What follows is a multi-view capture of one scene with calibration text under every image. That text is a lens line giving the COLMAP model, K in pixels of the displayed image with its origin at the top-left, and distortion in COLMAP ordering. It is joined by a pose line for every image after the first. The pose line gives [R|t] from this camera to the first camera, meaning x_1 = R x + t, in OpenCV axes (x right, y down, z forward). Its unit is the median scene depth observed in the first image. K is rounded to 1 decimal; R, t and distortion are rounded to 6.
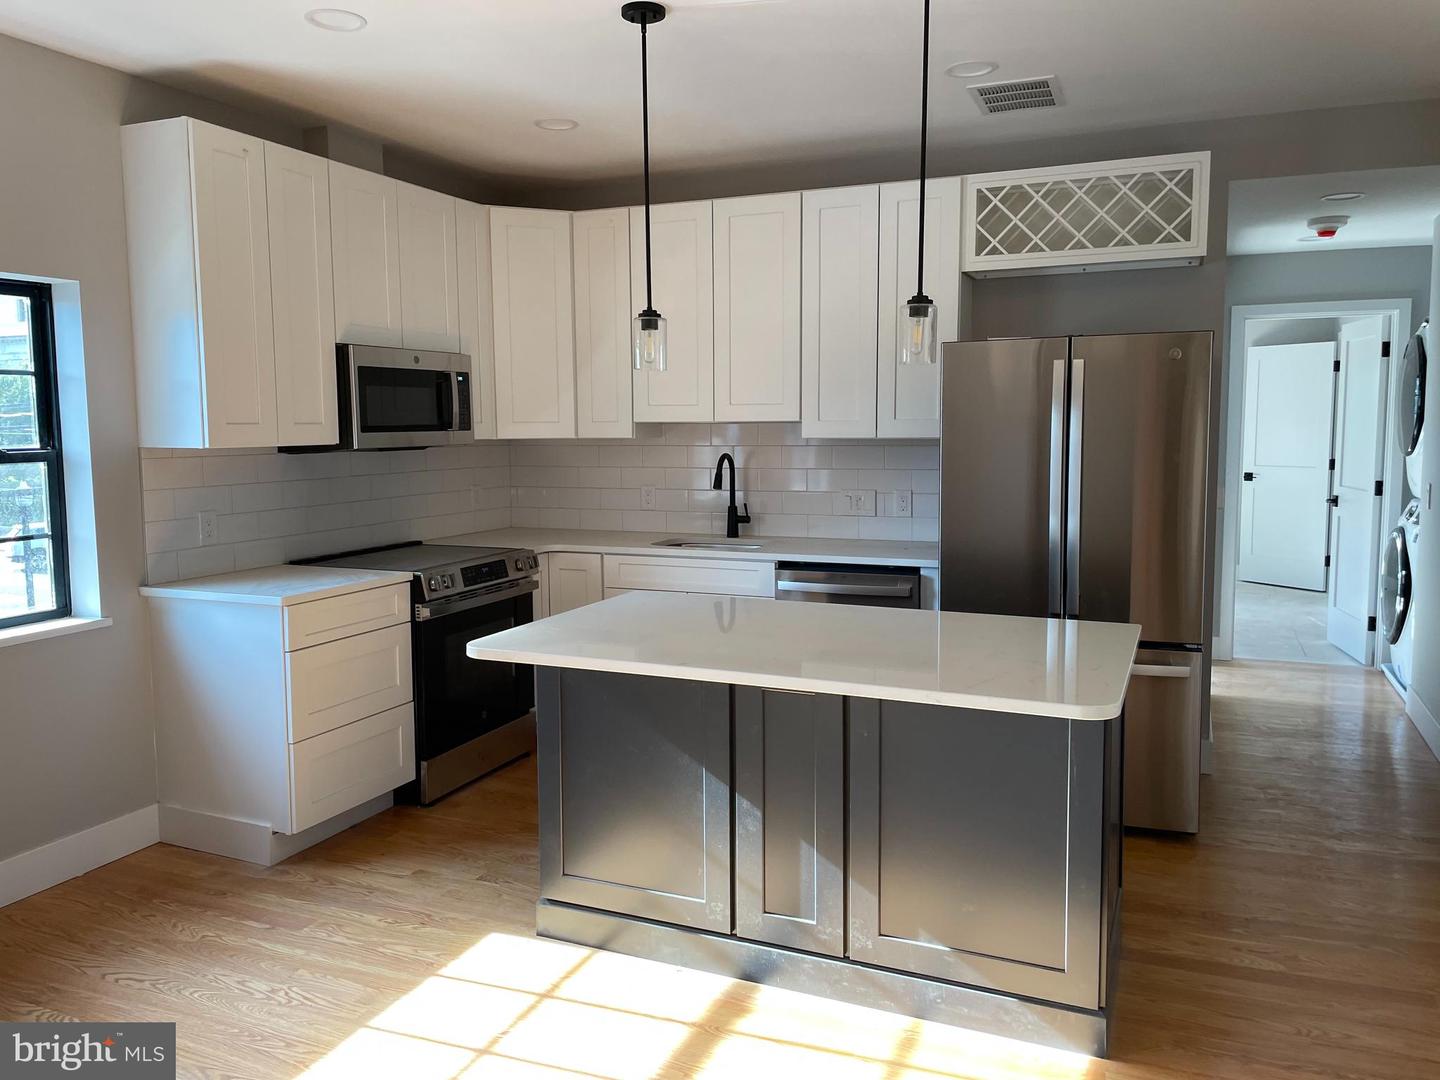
lens RADIAL K [[1069.5, 0, 711.8], [0, 1069.5, 526.9], [0, 0, 1]] dist [-0.001903, -0.014712]
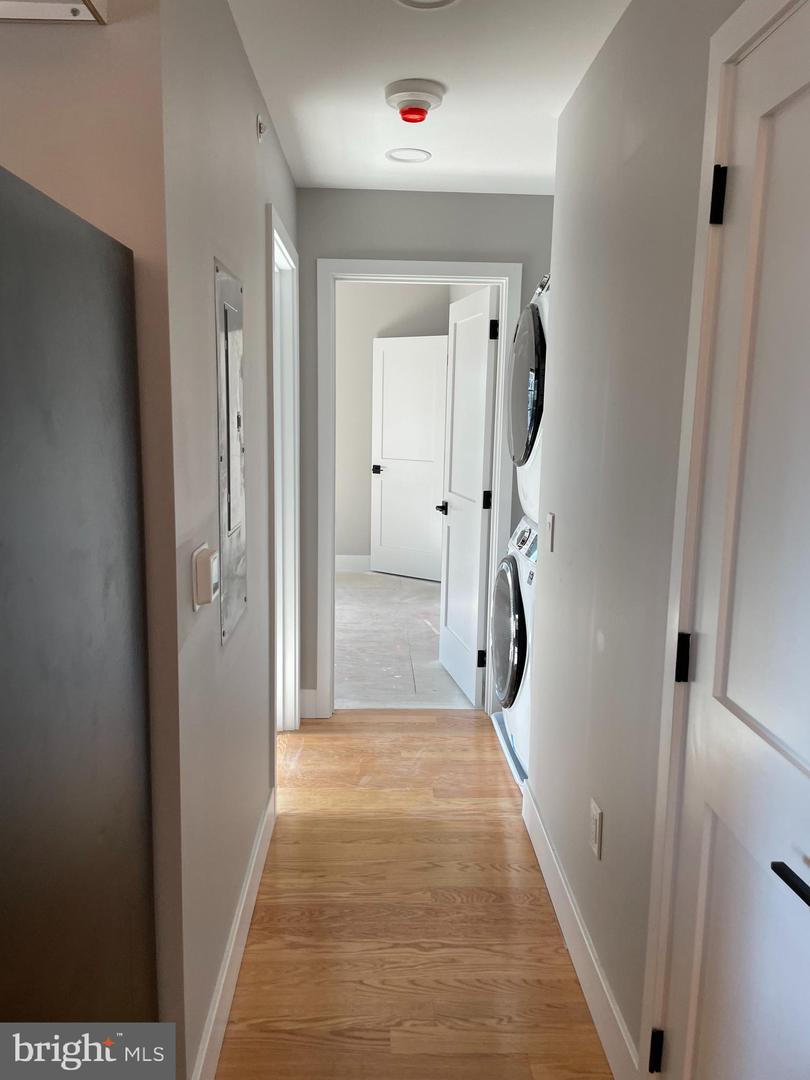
lens RADIAL K [[802.2, 0, 406.7], [0, 802.2, 543.3], [0, 0, 1]] dist [-0.001903, -0.014712]
pose [[0.894774, -0.045668, 0.444178, 0.309813], [0.015268, 0.997304, 0.071780, -0.052739], [-0.446258, -0.057445, 0.893059, 0.499647]]
